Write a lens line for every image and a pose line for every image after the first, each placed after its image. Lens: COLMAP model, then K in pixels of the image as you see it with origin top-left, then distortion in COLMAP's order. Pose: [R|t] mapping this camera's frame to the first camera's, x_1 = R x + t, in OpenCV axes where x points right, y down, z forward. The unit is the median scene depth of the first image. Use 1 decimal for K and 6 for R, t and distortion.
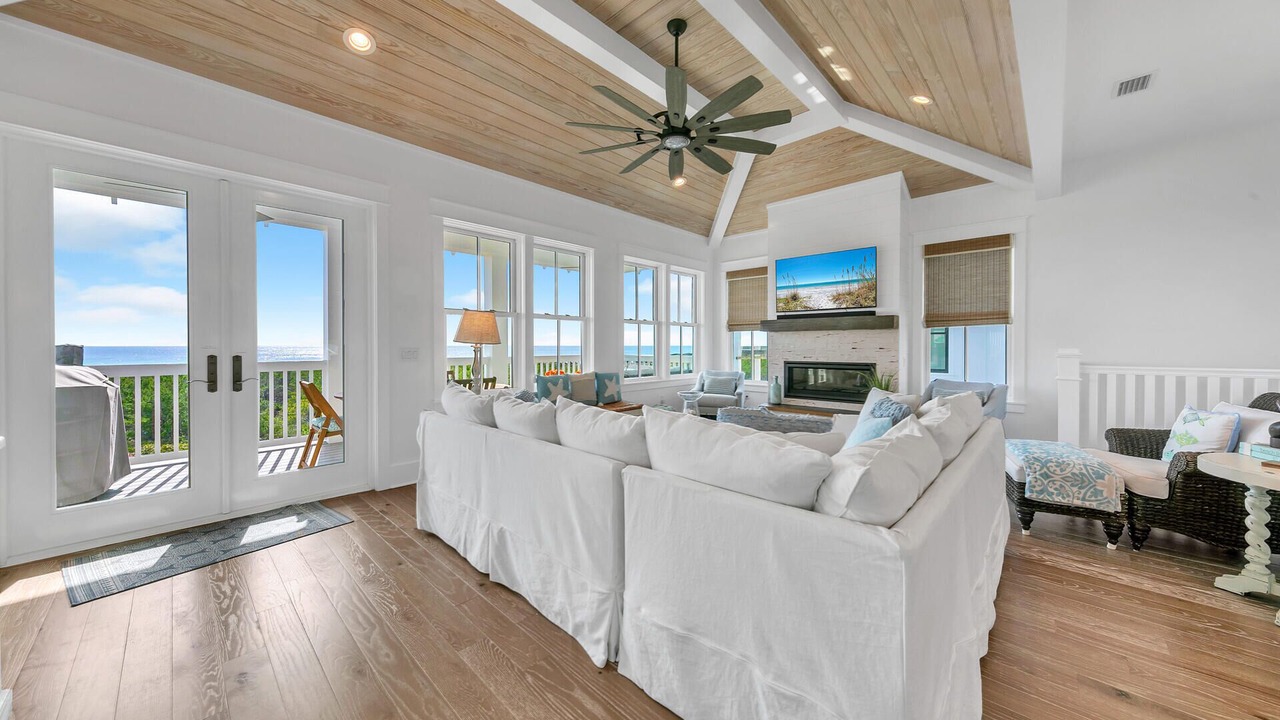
lens RADIAL K [[443.0, 0, 646.4], [0, 443.0, 349.6], [0, 0, 1]] dist [0.010559, -0.001277]
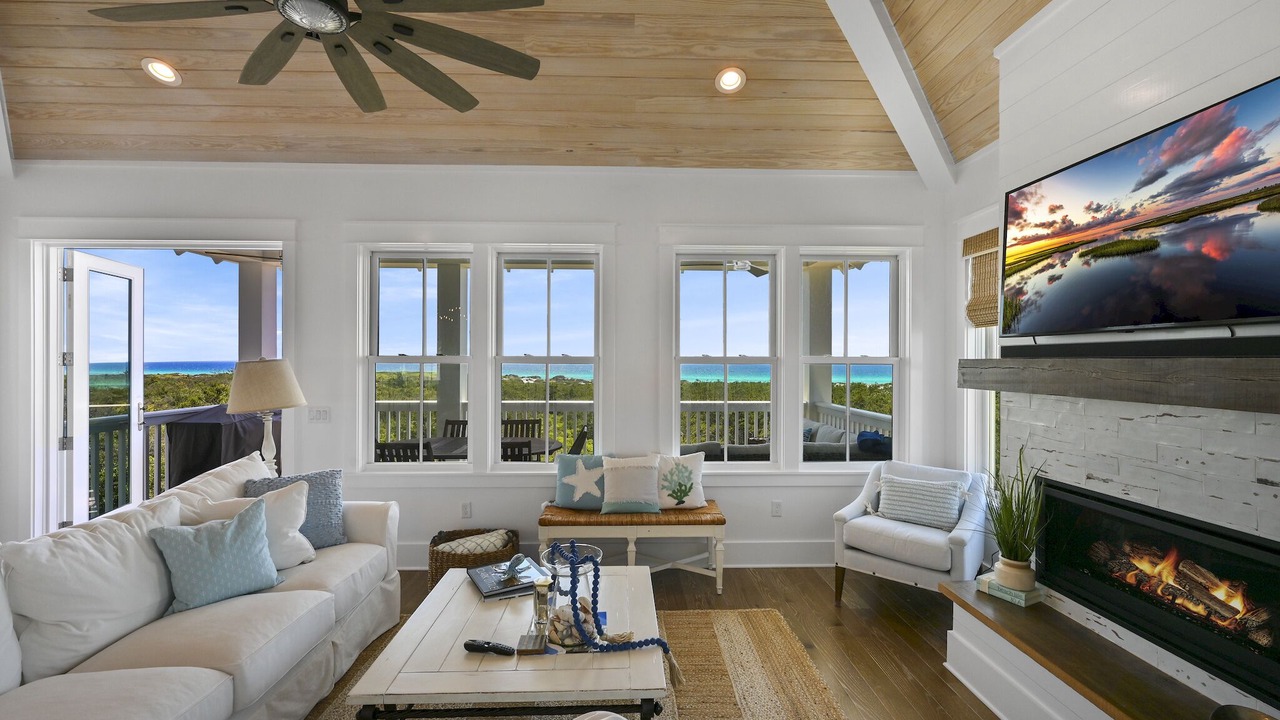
lens RADIAL K [[530.6, 0, 636.5], [0, 530.6, 359.4], [0, 0, 1]] dist [0.002139, -0.000917]
pose [[0.692636, 0.002441, -0.721283, 0.464091], [-0.009960, 0.999931, -0.006181, -0.070312], [0.721218, 0.011465, 0.692613, 0.565859]]
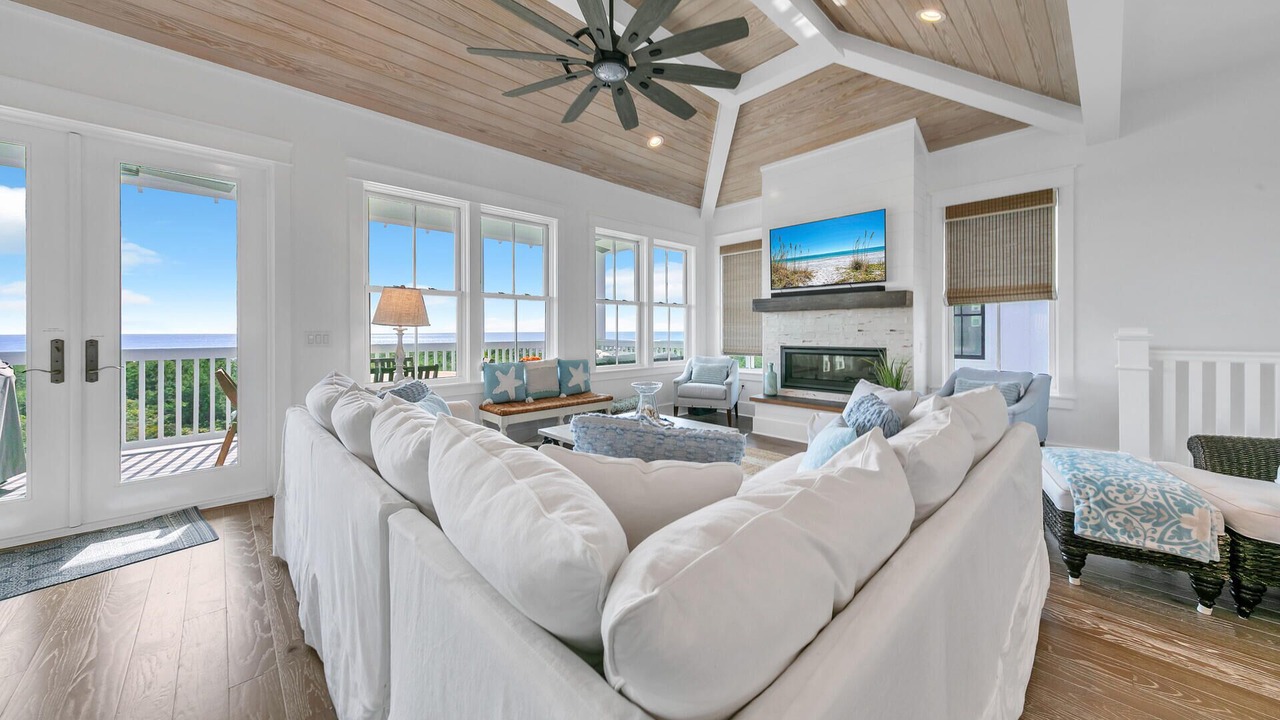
lens RADIAL K [[443.0, 0, 645.6], [0, 443.0, 334.6], [0, 0, 1]] dist [0.010559, -0.001277]
pose [[0.998059, -0.004009, -0.062149, 0.117745], [0.003853, 0.999989, -0.002623, 0.006065], [0.062159, 0.002378, 0.998063, 0.134014]]
